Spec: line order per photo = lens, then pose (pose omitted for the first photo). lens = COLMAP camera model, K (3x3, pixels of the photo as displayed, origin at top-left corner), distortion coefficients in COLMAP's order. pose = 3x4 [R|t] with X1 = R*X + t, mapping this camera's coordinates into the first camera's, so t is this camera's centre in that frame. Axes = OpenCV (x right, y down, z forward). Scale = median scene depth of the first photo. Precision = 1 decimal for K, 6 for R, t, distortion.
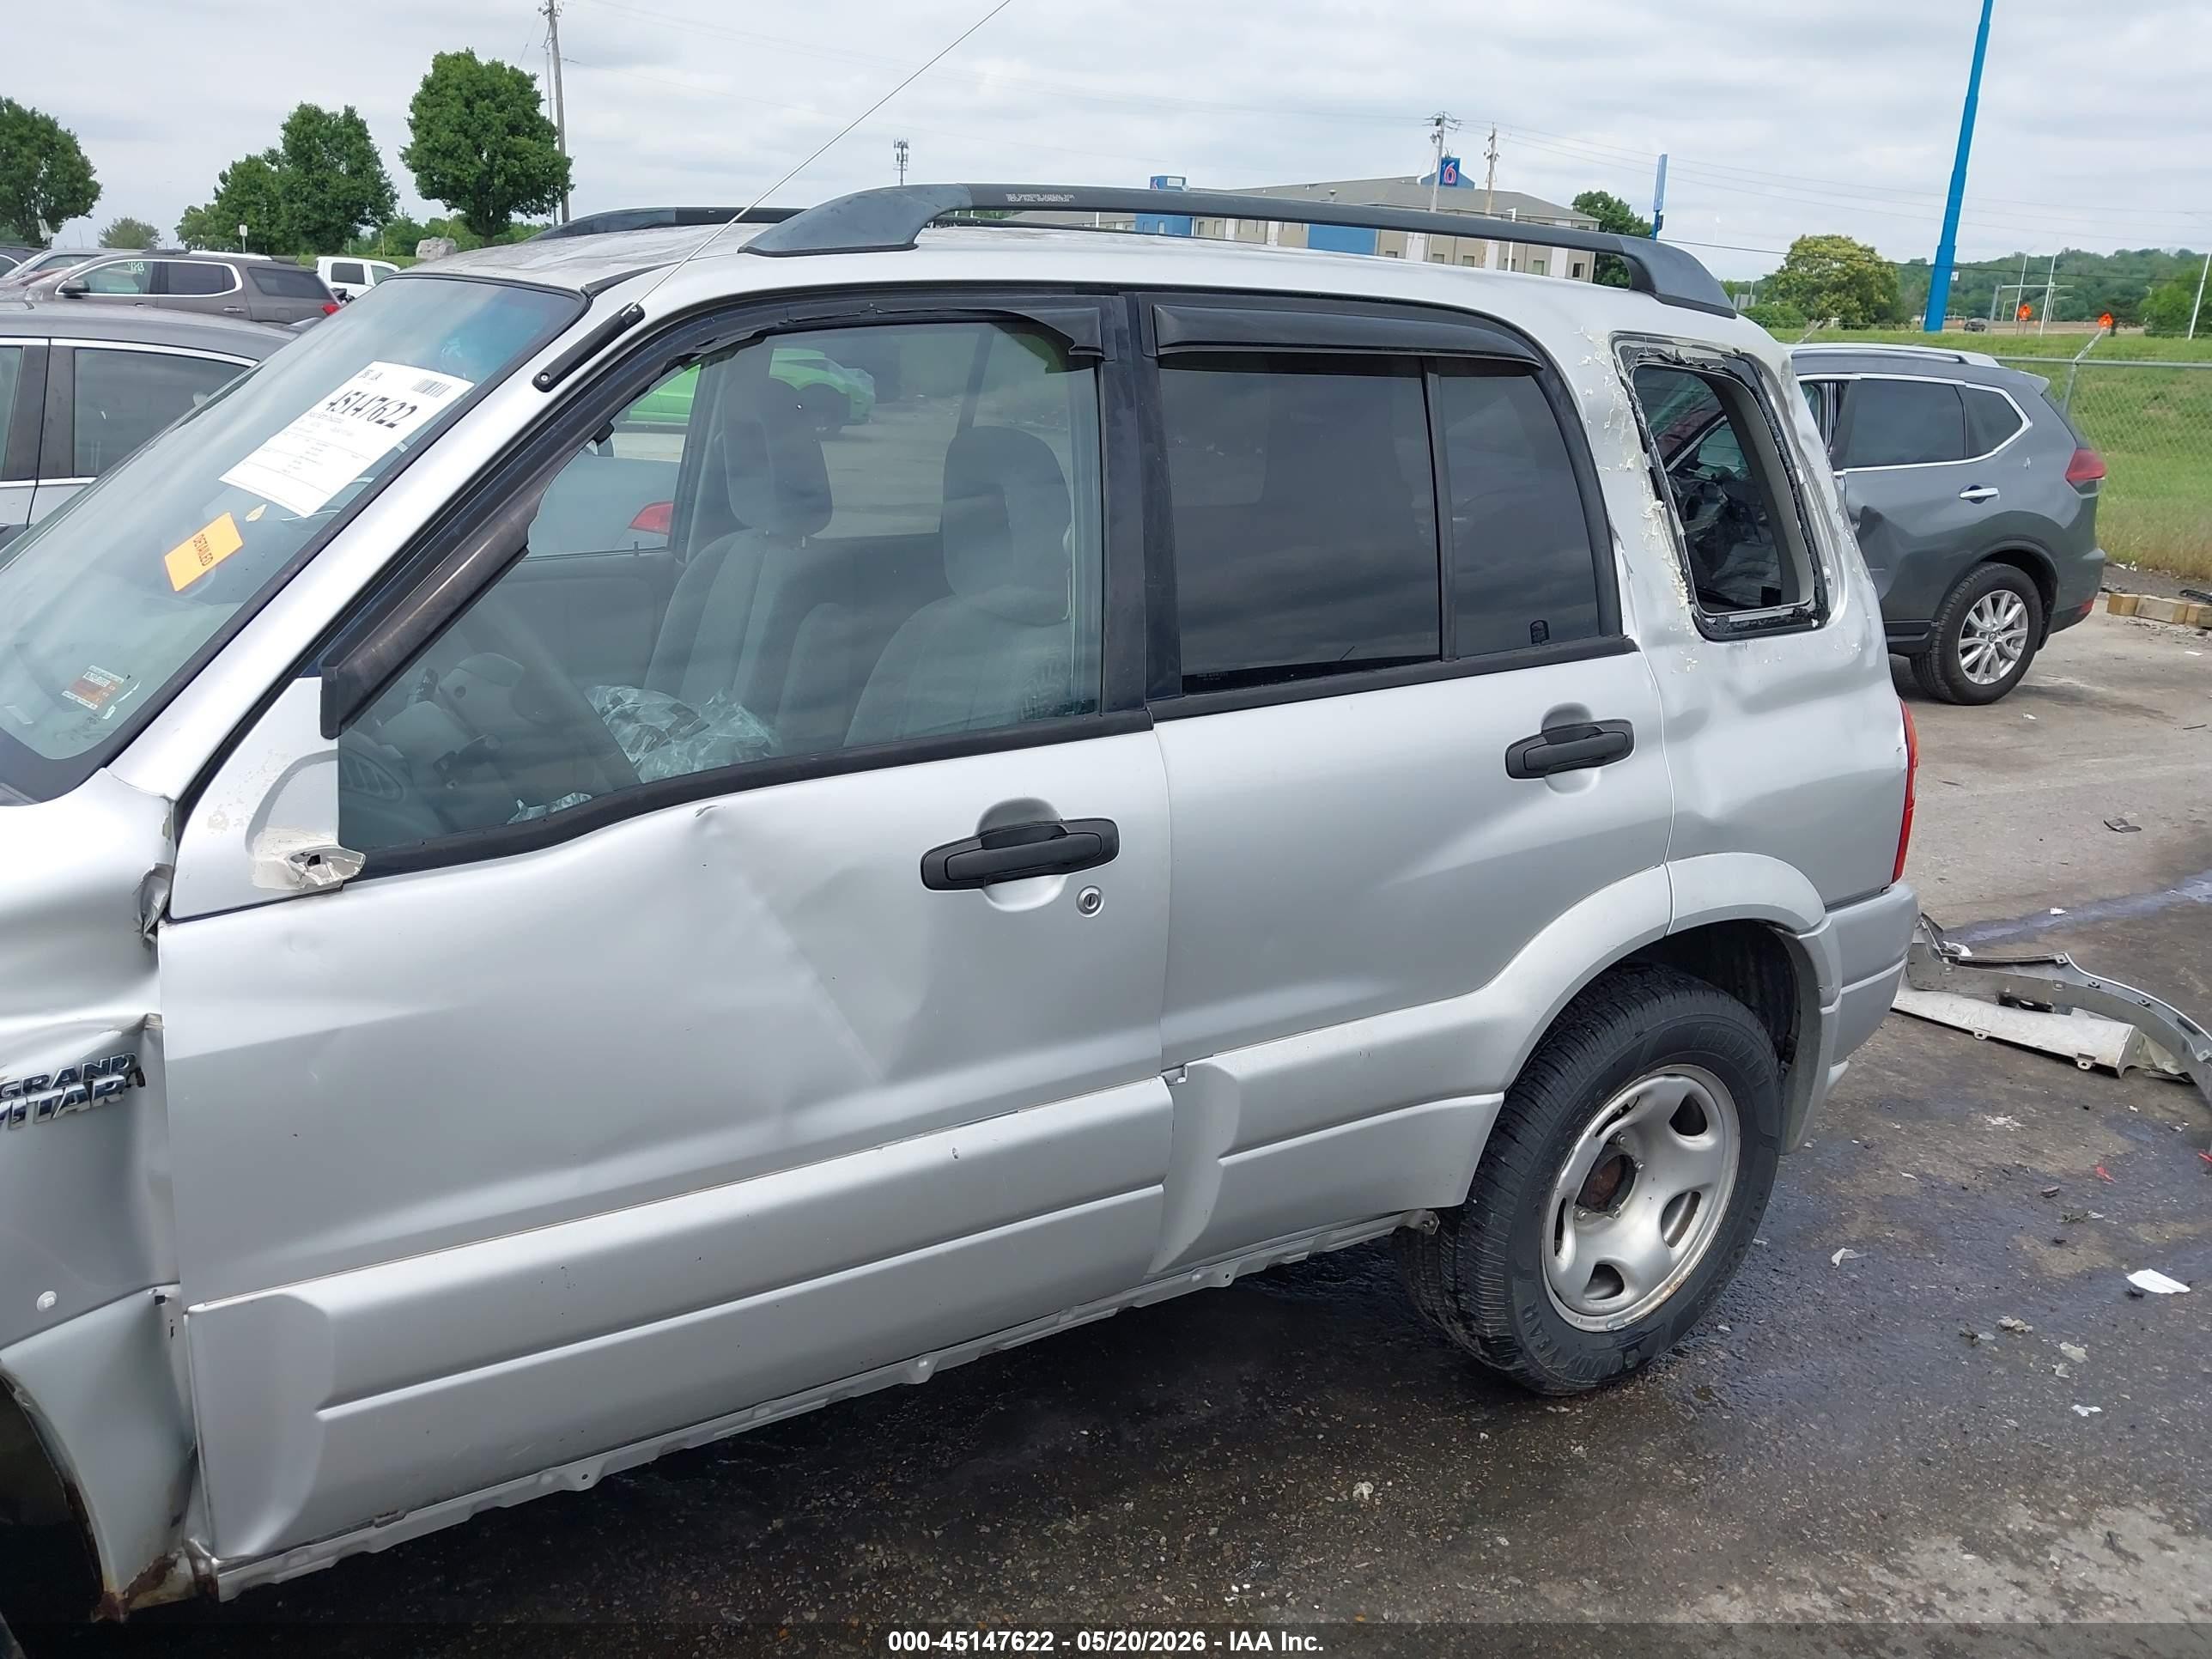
lens RADIAL K [[1752.5, 0, 1098.6], [0, 1752.5, 815.0], [0, 0, 1]] dist [0.019391, -0.024432]
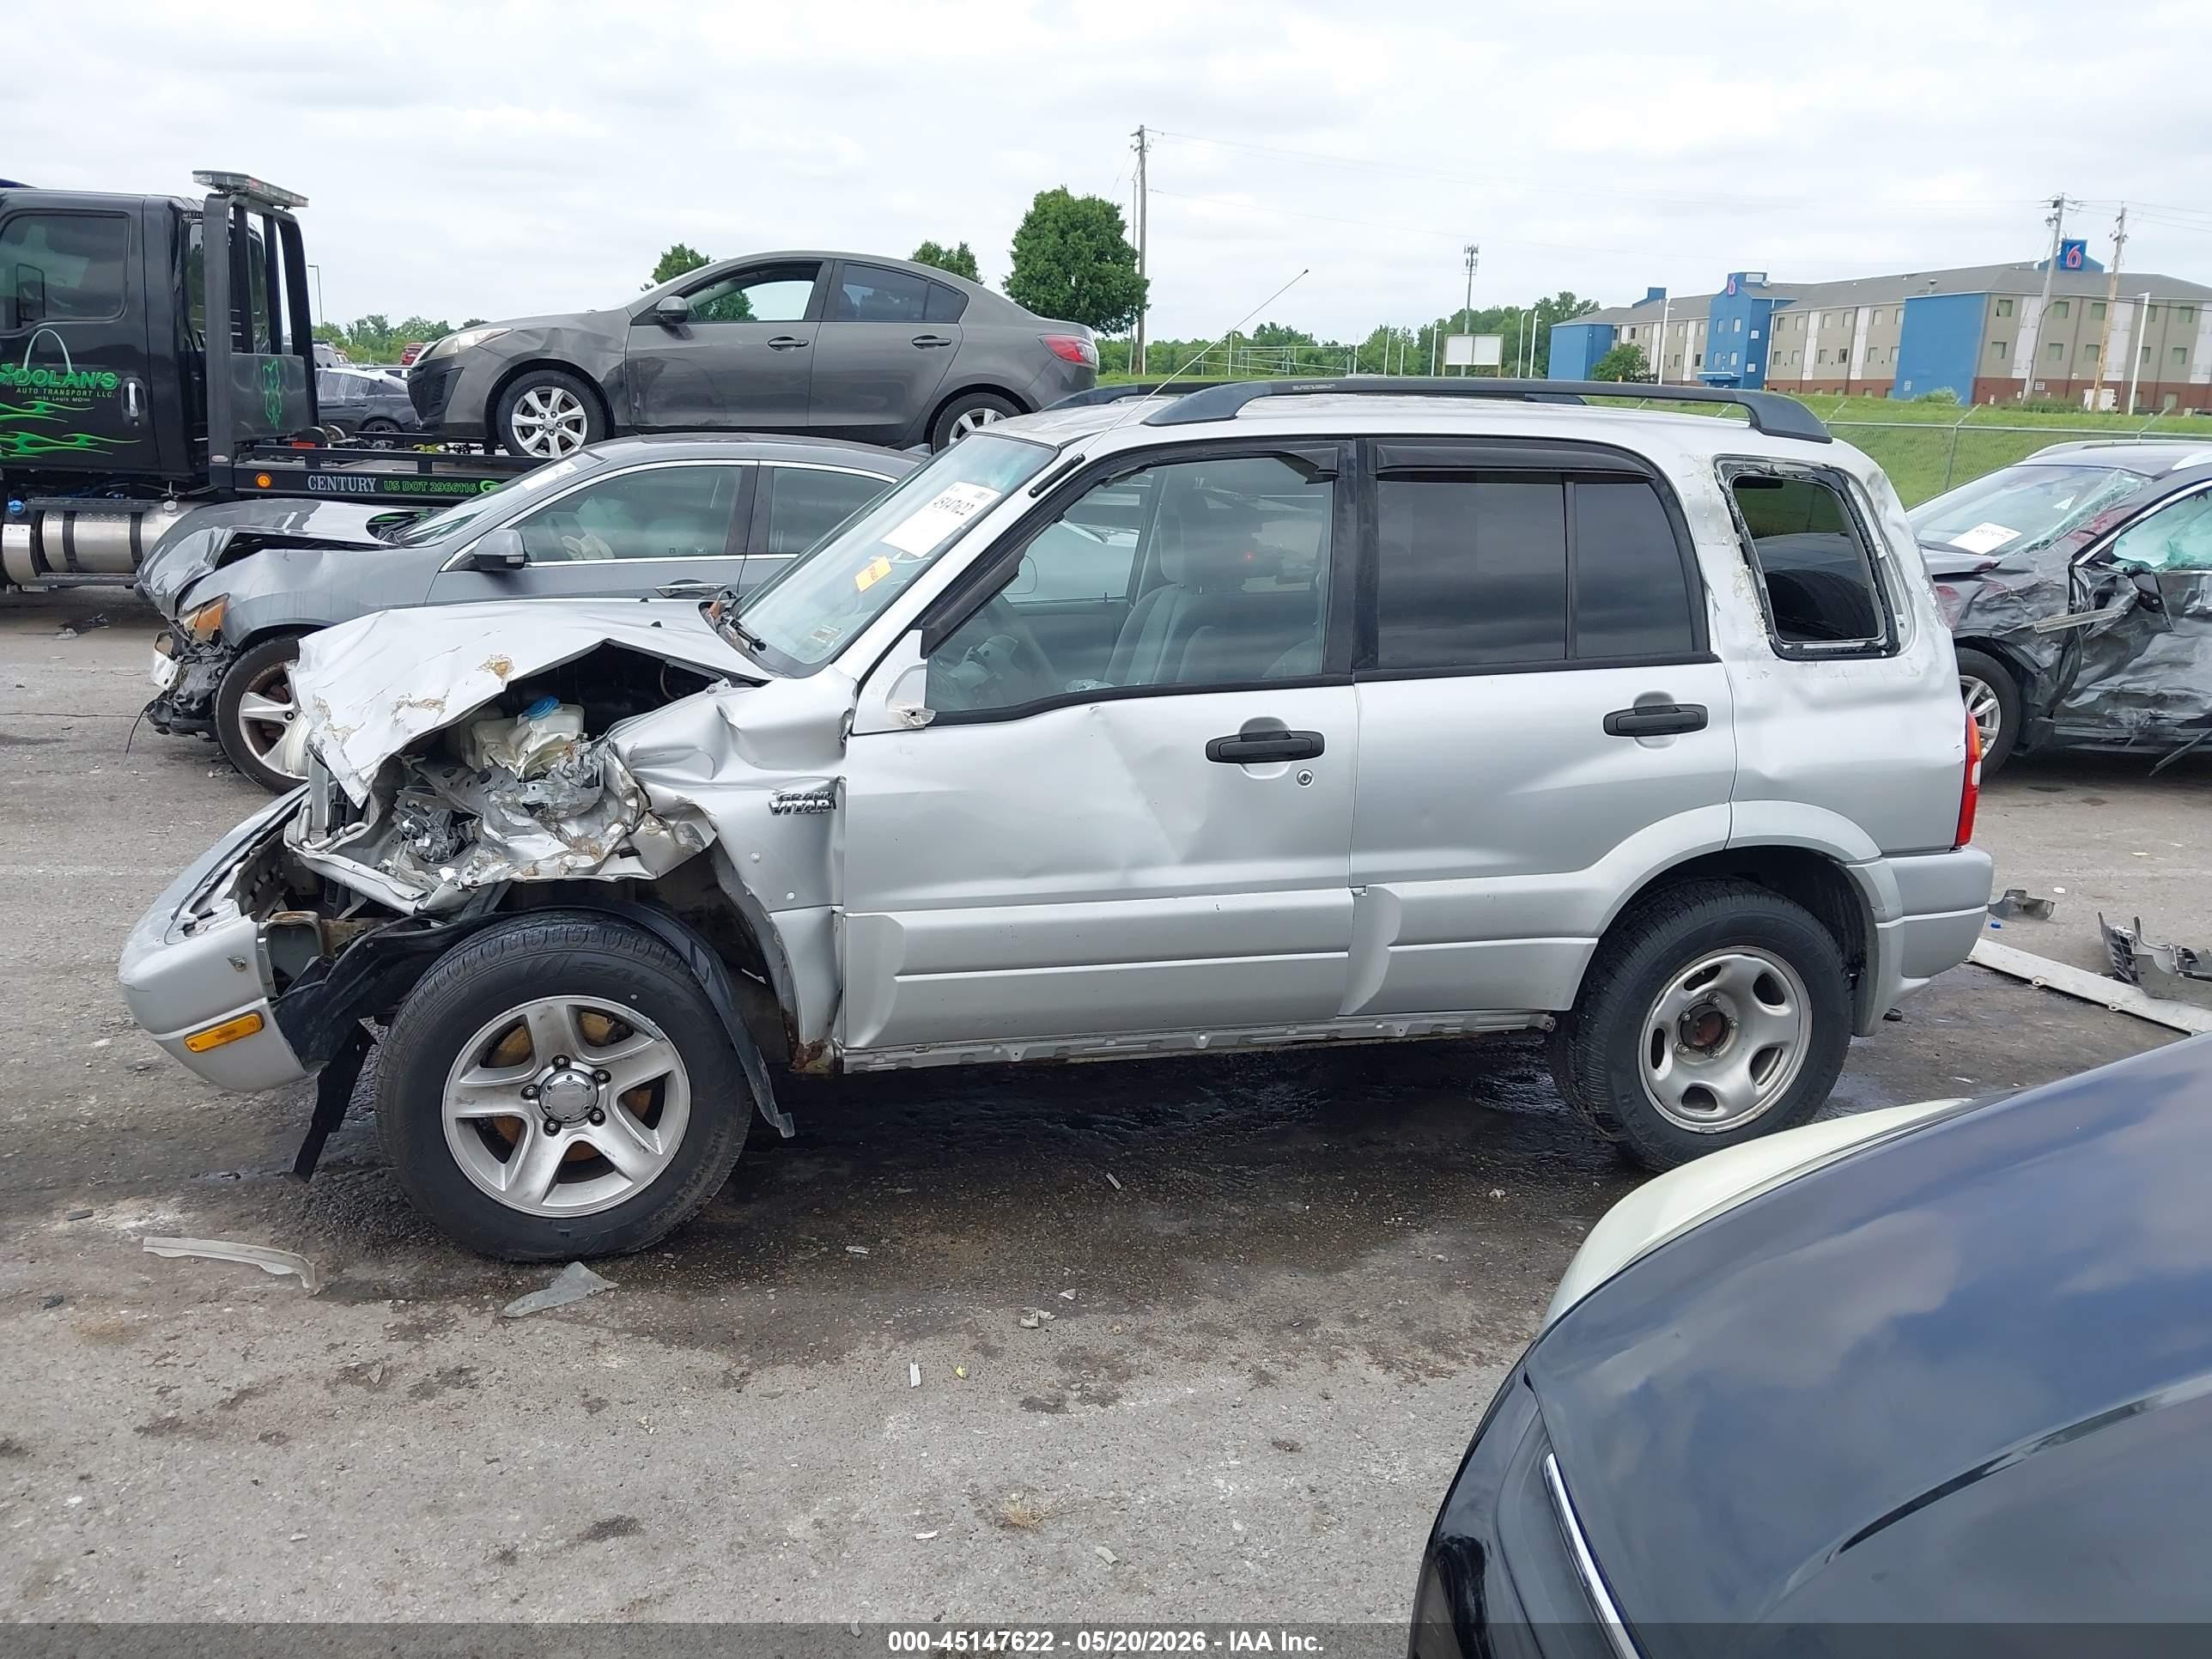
lens RADIAL K [[1752.5, 0, 1076.5], [0, 1752.5, 804.9], [0, 0, 1]] dist [0.019391, -0.024432]
pose [[0.950063, 0.051104, -0.307845, 0.264007], [-0.069824, 0.996301, -0.050098, 0.149520], [0.304146, 0.069091, 0.950117, -0.625145]]
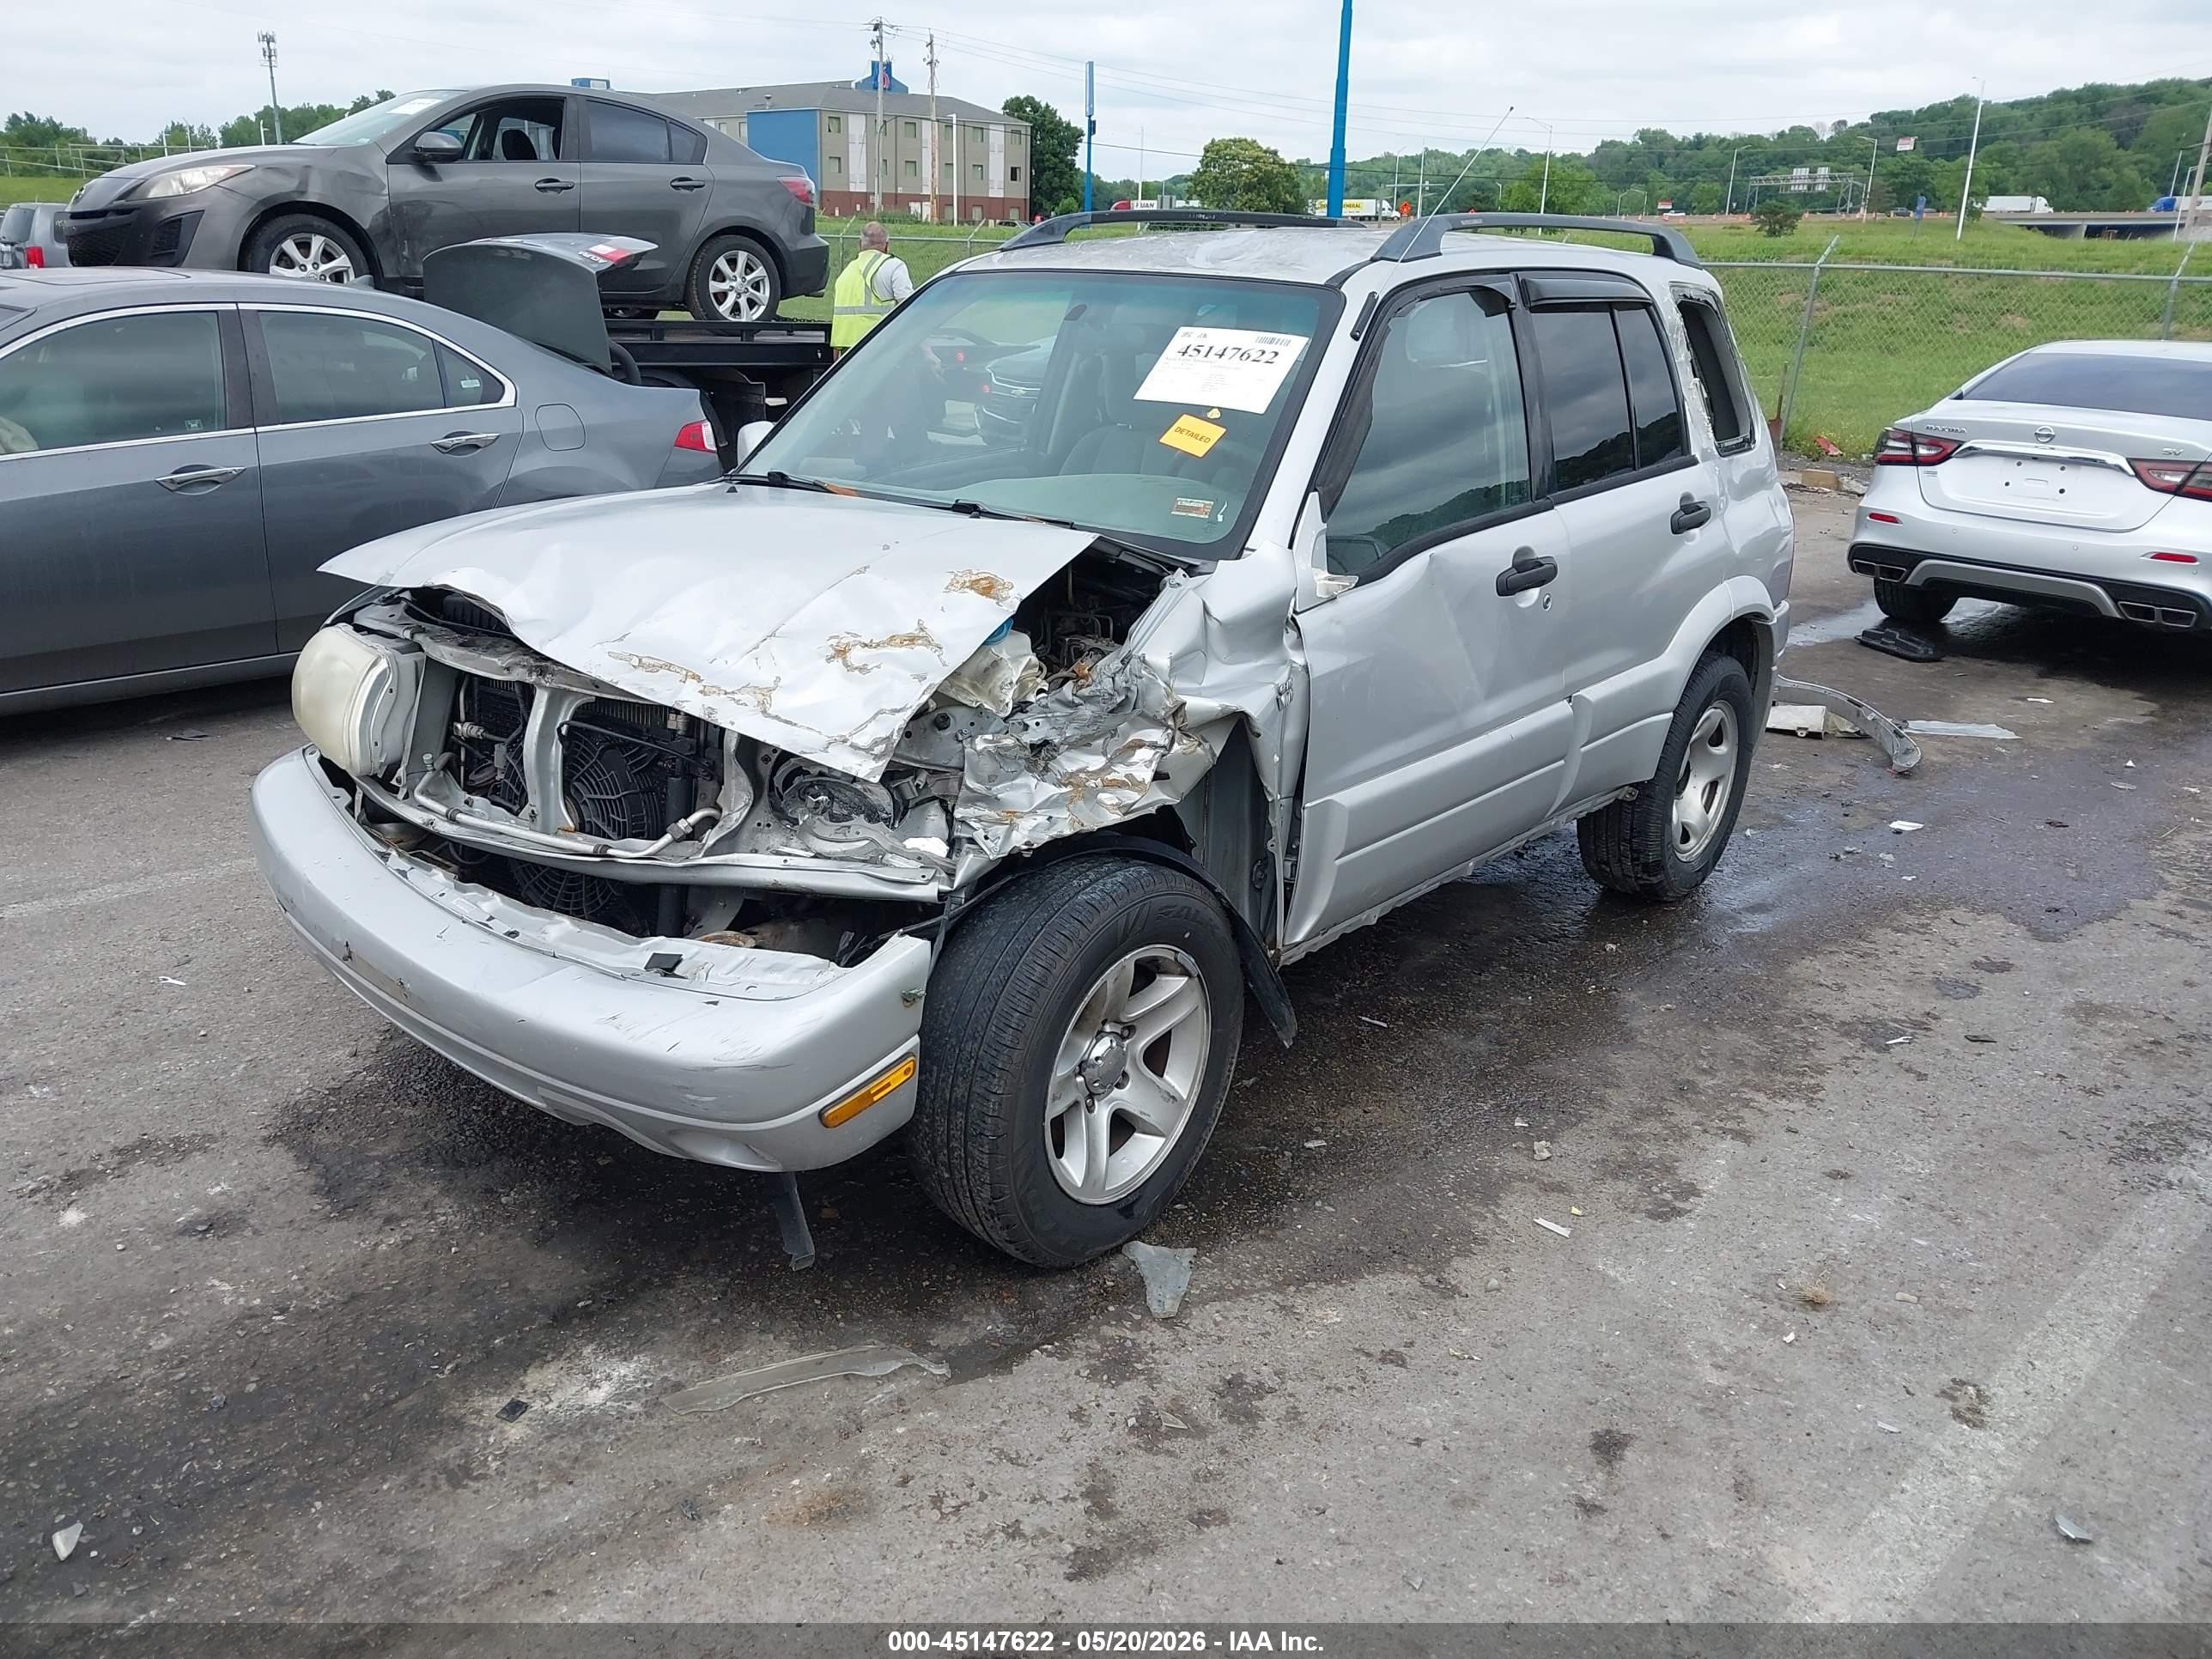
lens RADIAL K [[1752.5, 0, 1090.5], [0, 1752.5, 814.7], [0, 0, 1]] dist [0.019391, -0.024432]
pose [[0.953405, -0.112362, 0.279991, -0.849335], [0.098410, 0.993121, 0.063447, 0.089031], [-0.285194, -0.032937, 0.957904, -0.558530]]
